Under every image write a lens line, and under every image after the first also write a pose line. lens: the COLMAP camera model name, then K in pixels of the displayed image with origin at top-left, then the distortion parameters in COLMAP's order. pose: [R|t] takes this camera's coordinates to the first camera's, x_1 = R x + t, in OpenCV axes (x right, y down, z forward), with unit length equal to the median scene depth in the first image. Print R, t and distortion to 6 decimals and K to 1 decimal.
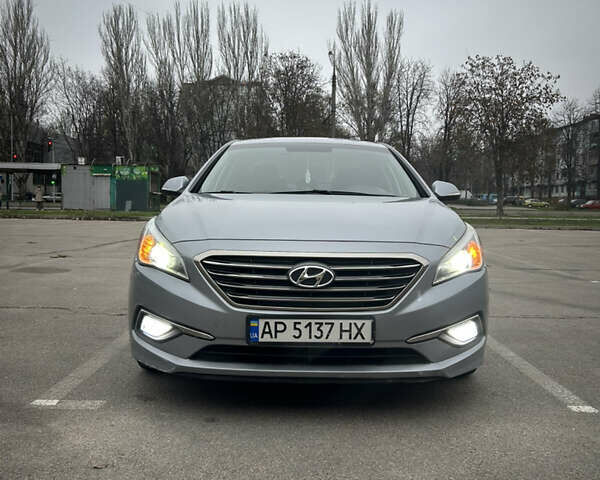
lens RADIAL K [[589.5, 0, 305.1], [0, 589.5, 240.0], [0, 0, 1]] dist [0.100223, -0.181386]
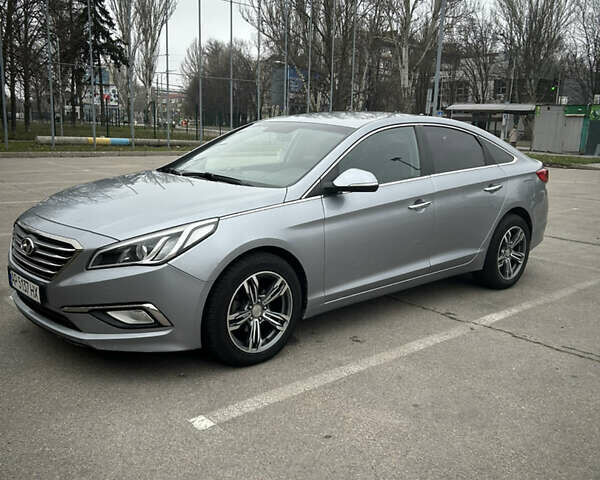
lens RADIAL K [[589.5, 0, 305.1], [0, 589.5, 240.0], [0, 0, 1]] dist [0.100223, -0.181386]
pose [[0.676060, 0.148702, -0.721686, 0.976598], [-0.072743, 0.988110, 0.135455, -0.125562], [0.733247, -0.039078, 0.678839, 0.369915]]
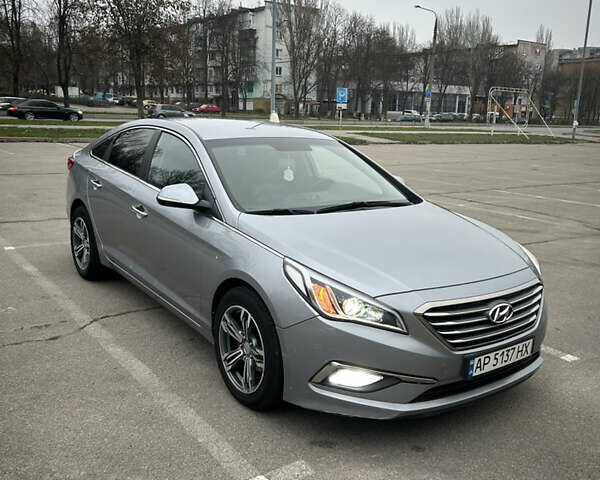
lens RADIAL K [[589.5, 0, 305.1], [0, 589.5, 240.0], [0, 0, 1]] dist [0.100223, -0.181386]
pose [[0.808001, -0.111395, 0.578555, -0.672660], [0.012930, 0.985080, 0.171609, -0.200347], [-0.589040, -0.131180, 0.797386, 0.206030]]
